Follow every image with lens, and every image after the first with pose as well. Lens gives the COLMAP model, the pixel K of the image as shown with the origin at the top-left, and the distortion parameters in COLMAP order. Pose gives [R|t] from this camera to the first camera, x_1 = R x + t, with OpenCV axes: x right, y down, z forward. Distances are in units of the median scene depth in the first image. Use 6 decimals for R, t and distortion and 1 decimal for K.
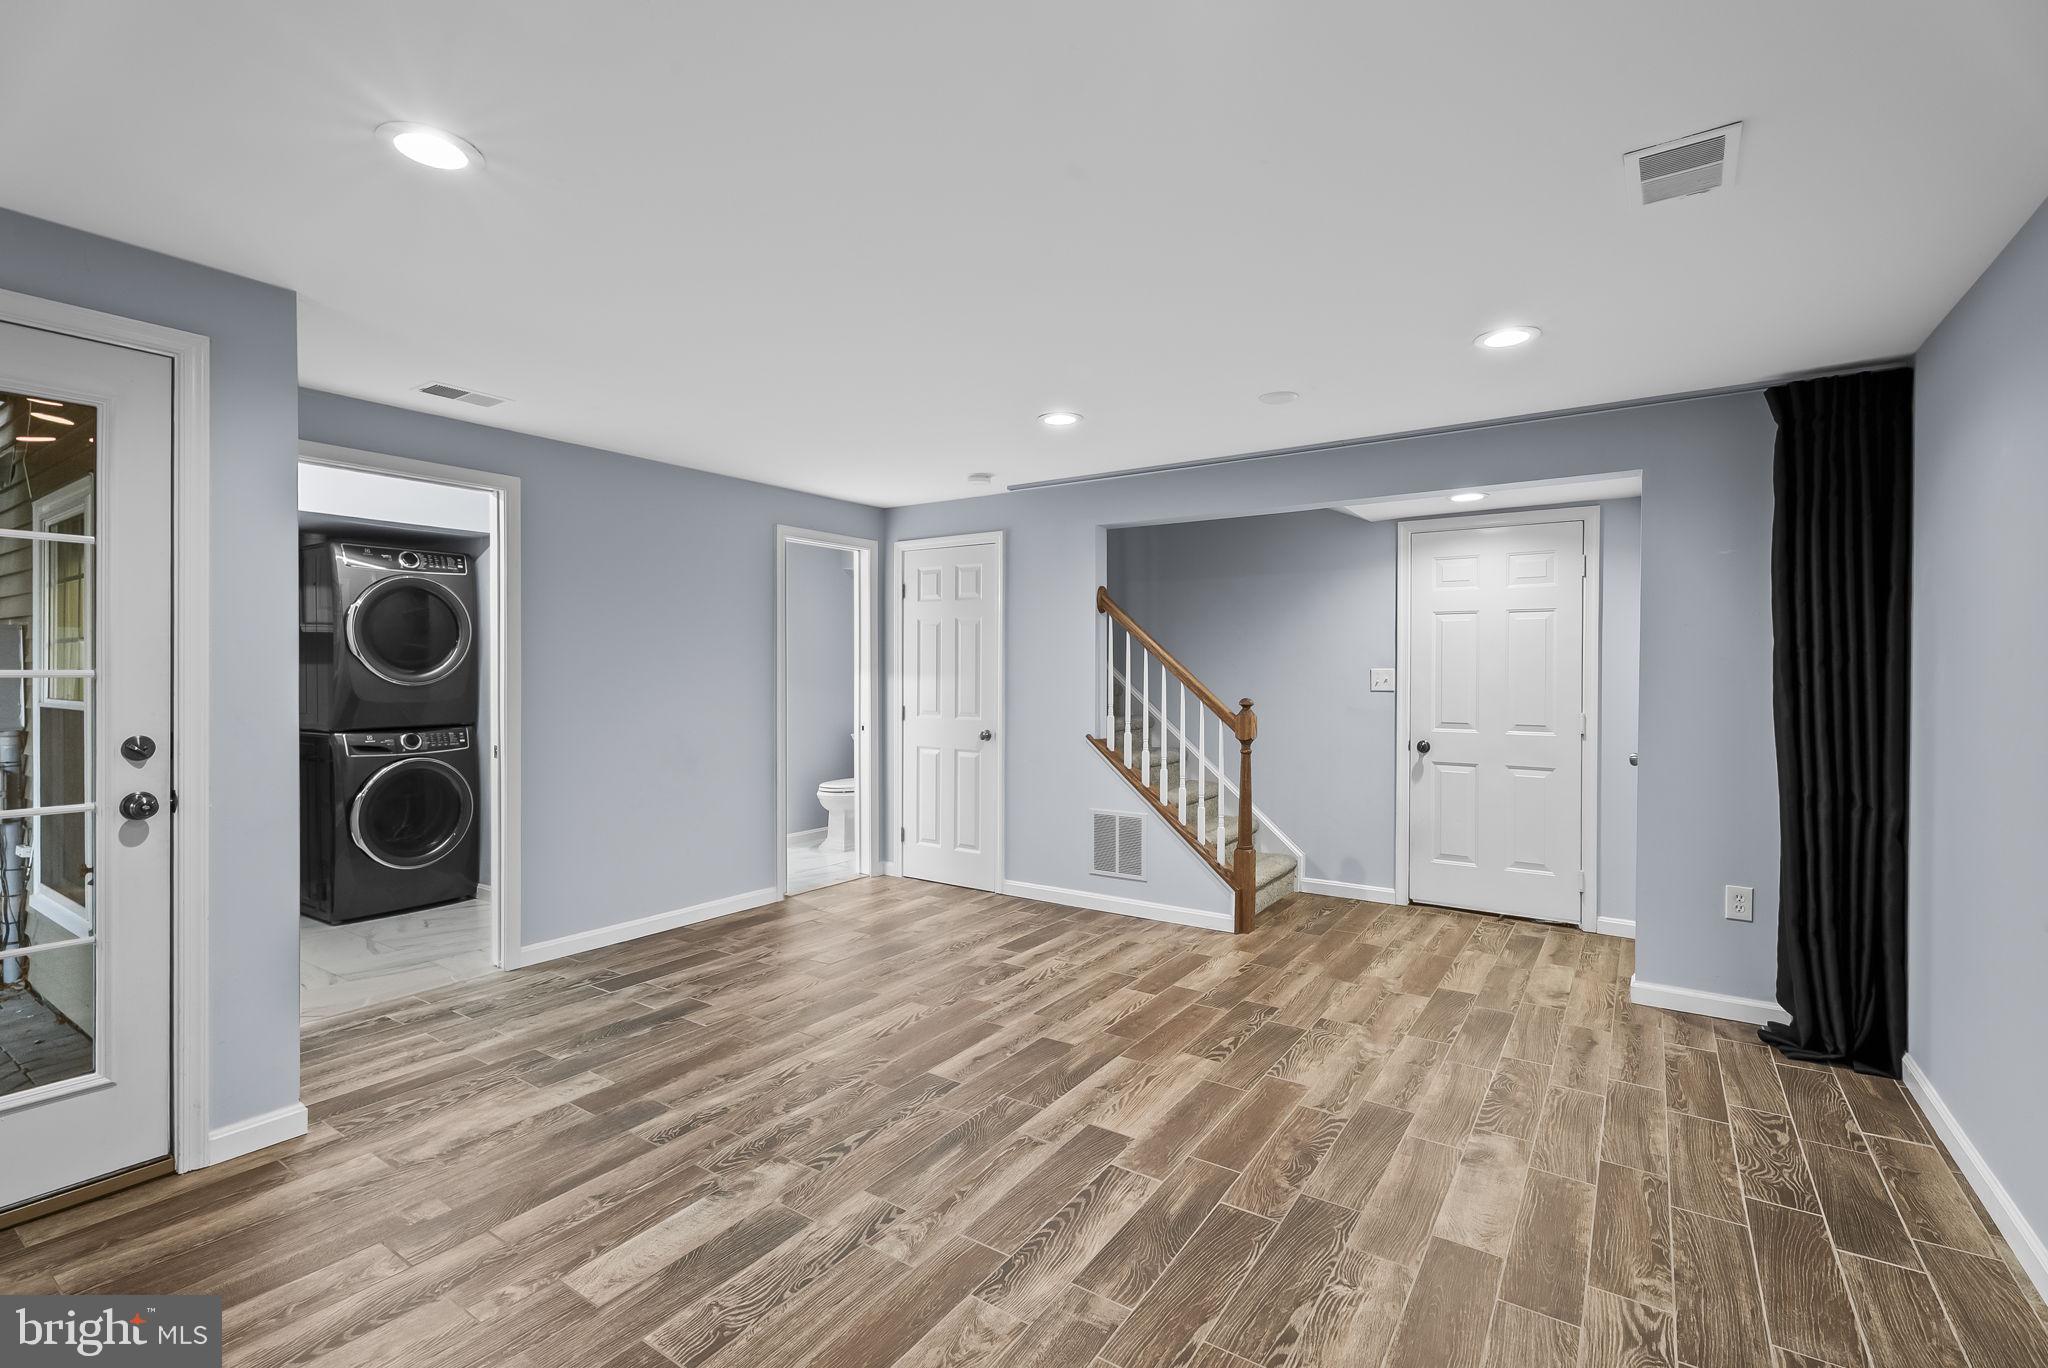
lens RADIAL K [[935.6, 0, 991.0], [0, 935.6, 676.2], [0, 0, 1]] dist [0.001398, -0.000124]
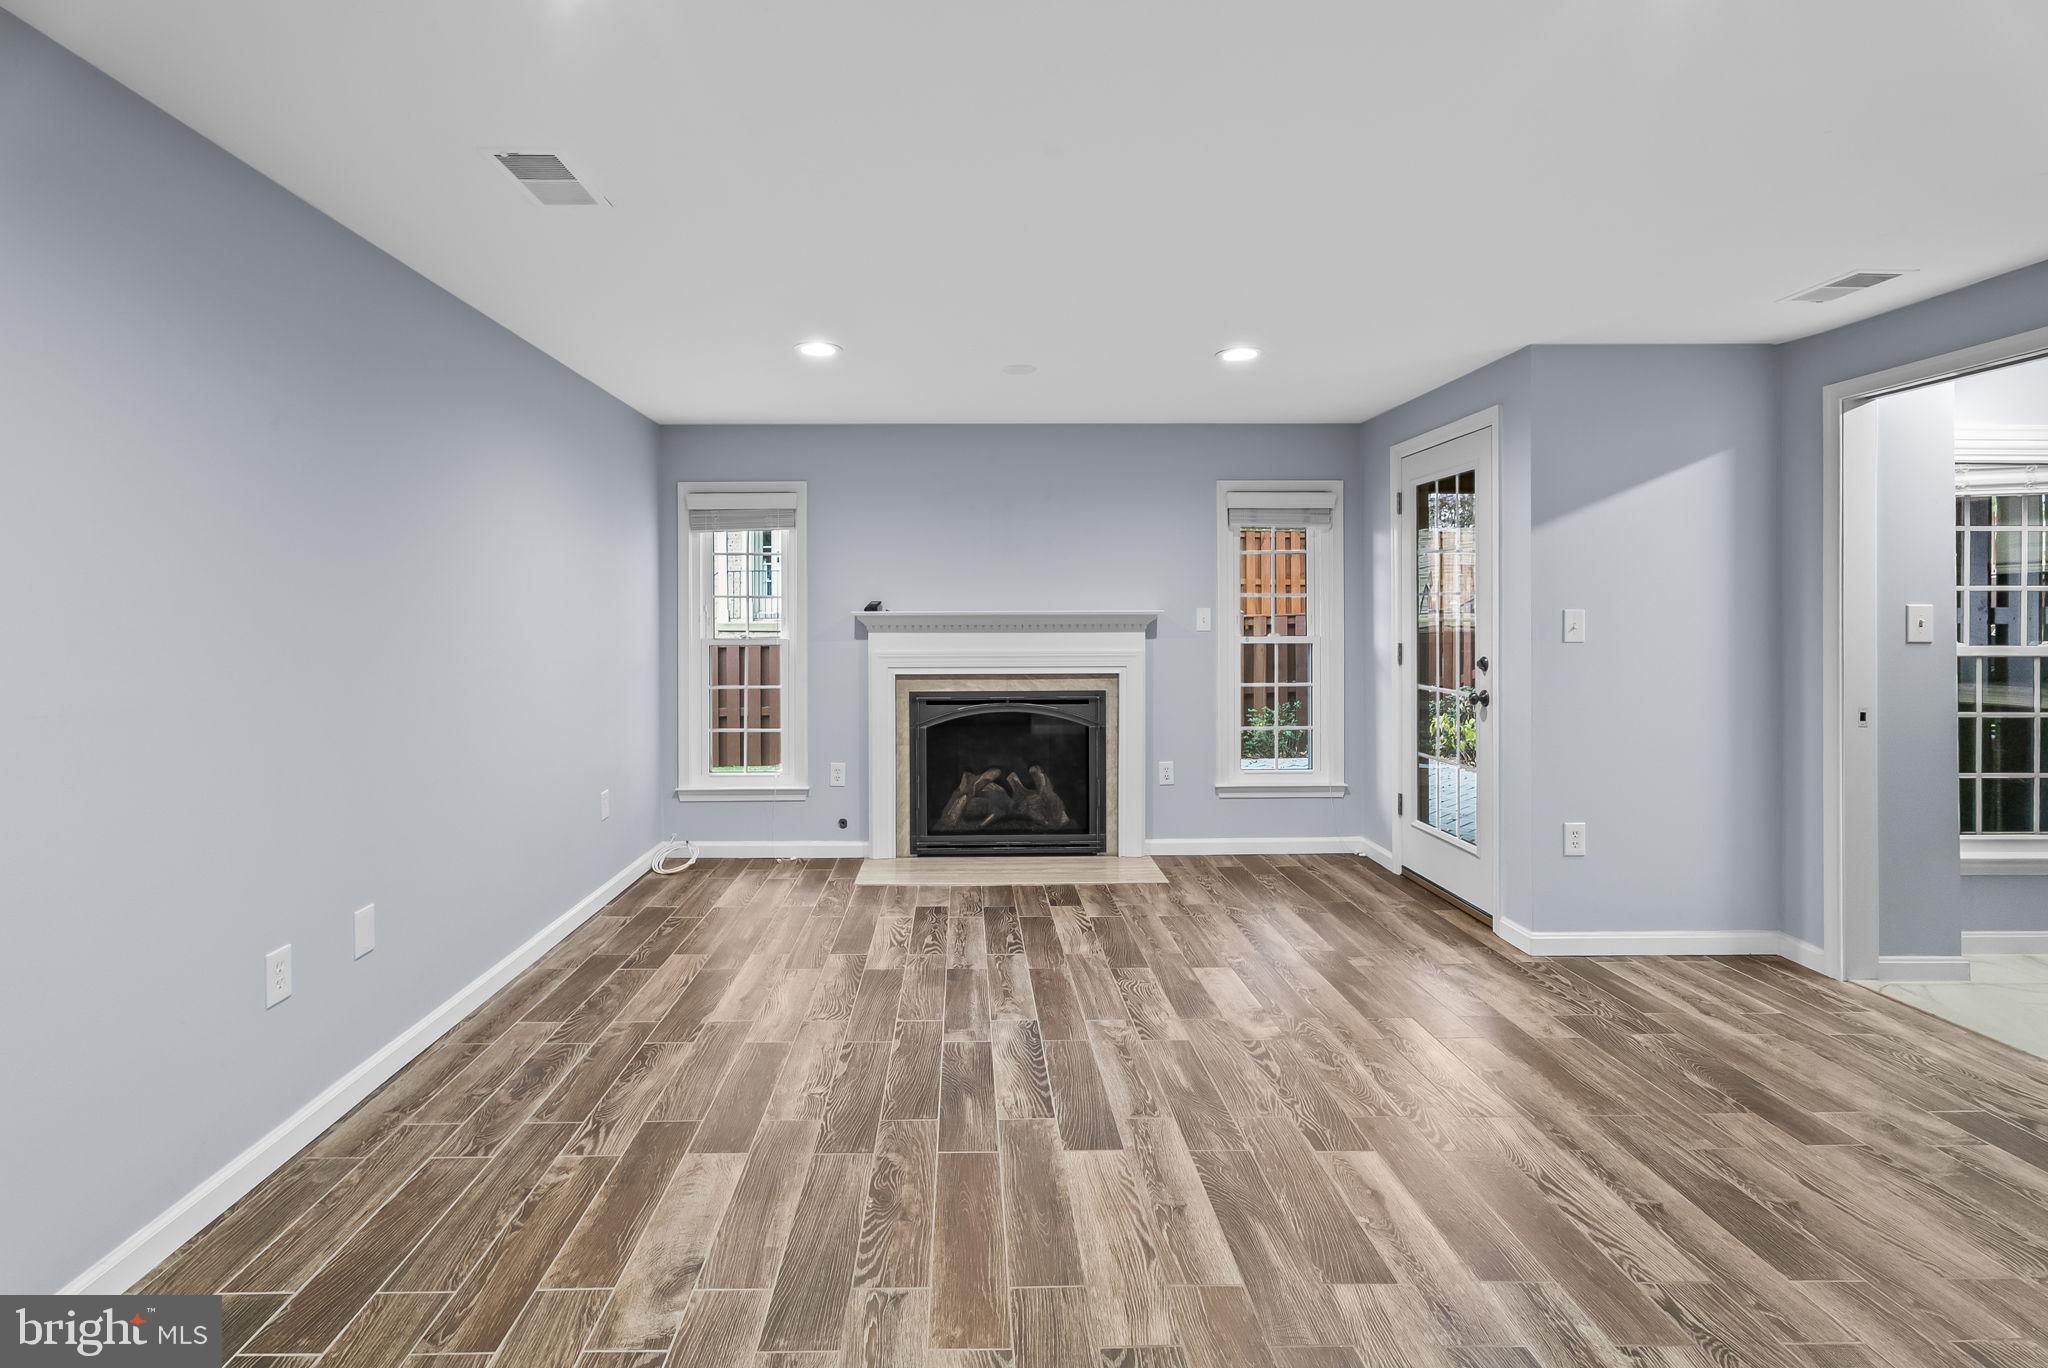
lens RADIAL K [[935.6, 0, 1012.0], [0, 935.6, 613.1], [0, 0, 1]] dist [0.001398, -0.000124]
pose [[-0.784971, -0.007098, -0.619491, 0.678367], [-0.003758, 0.999971, -0.006694, -0.001816], [0.619521, -0.002926, -0.784975, 1.525318]]
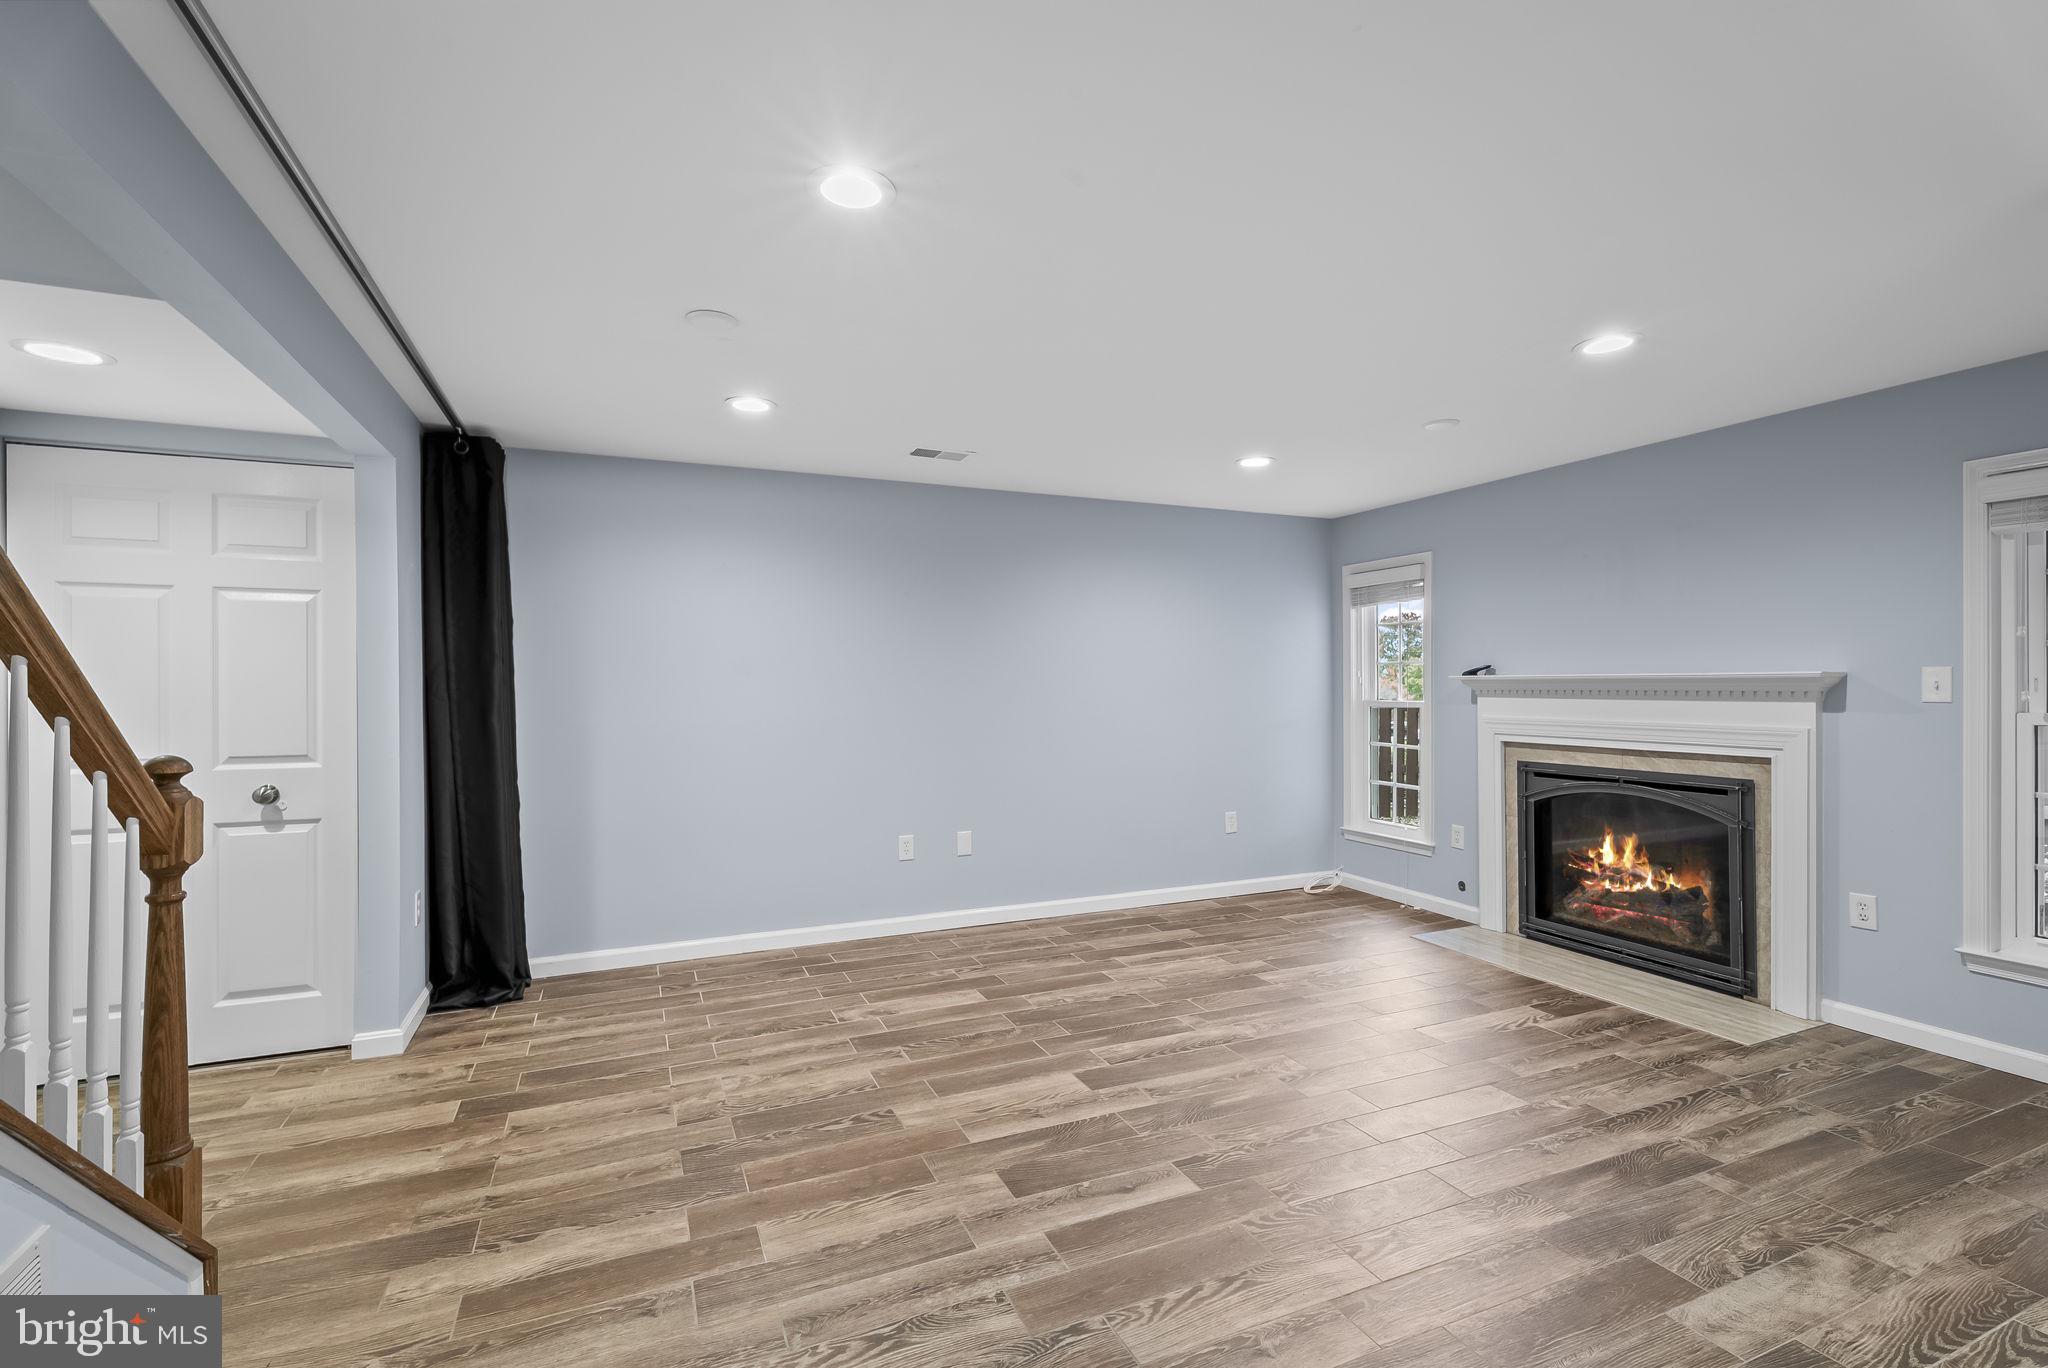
lens RADIAL K [[935.6, 0, 1026.1], [0, 935.6, 682.2], [0, 0, 1]] dist [0.001398, -0.000124]
pose [[-0.869766, -0.000981, 0.493463, -0.357441], [0.001310, 0.999990, 0.004296, -0.012216], [-0.493462, 0.004383, -0.869756, 1.906787]]
